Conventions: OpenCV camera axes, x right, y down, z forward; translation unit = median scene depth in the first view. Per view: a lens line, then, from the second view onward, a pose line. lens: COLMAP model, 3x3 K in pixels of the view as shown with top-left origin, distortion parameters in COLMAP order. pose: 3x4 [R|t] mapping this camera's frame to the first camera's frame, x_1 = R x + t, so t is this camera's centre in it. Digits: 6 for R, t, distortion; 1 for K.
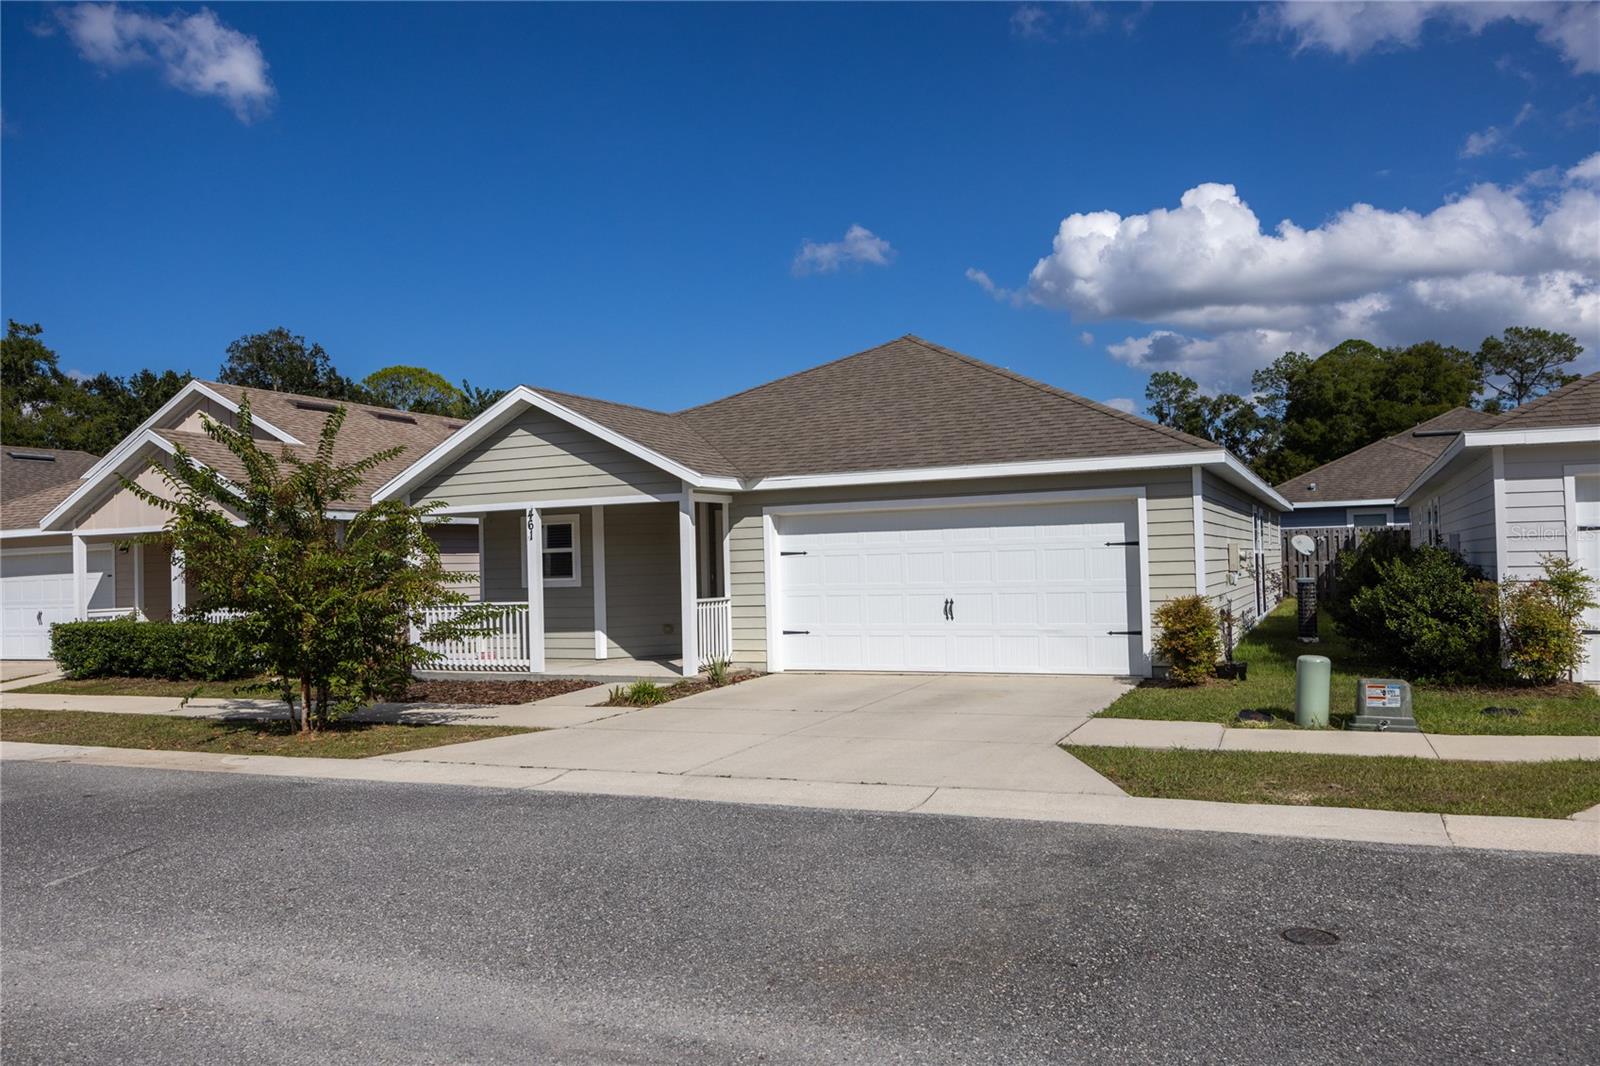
lens RADIAL K [[1267.7, 0, 800.8], [0, 1267.7, 559.6], [0, 0, 1]] dist [-0.004610, -0.078080]
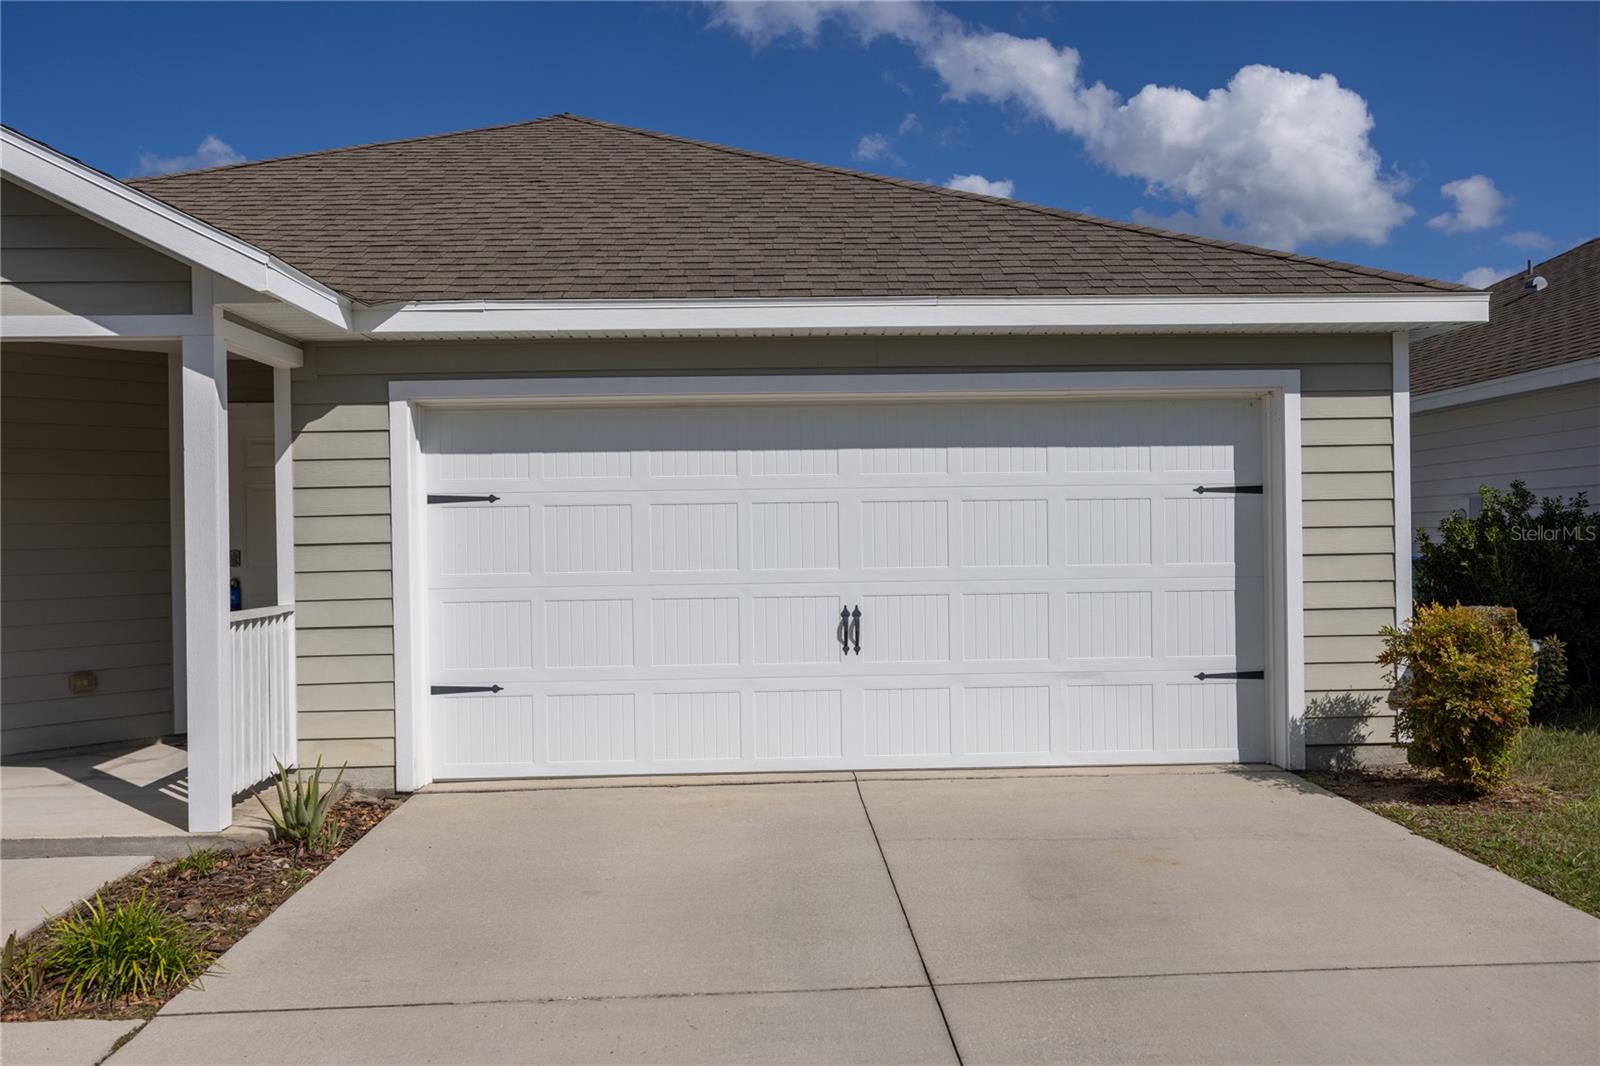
lens RADIAL K [[1290.9, 0, 793.5], [0, 1290.9, 538.3], [0, 0, 1]] dist [-0.008447, -0.006226]
pose [[0.882152, 0.012616, 0.470795, -0.107783], [-0.010227, 0.999919, -0.007633, 0.010101], [-0.470853, 0.001918, 0.882210, 0.572900]]
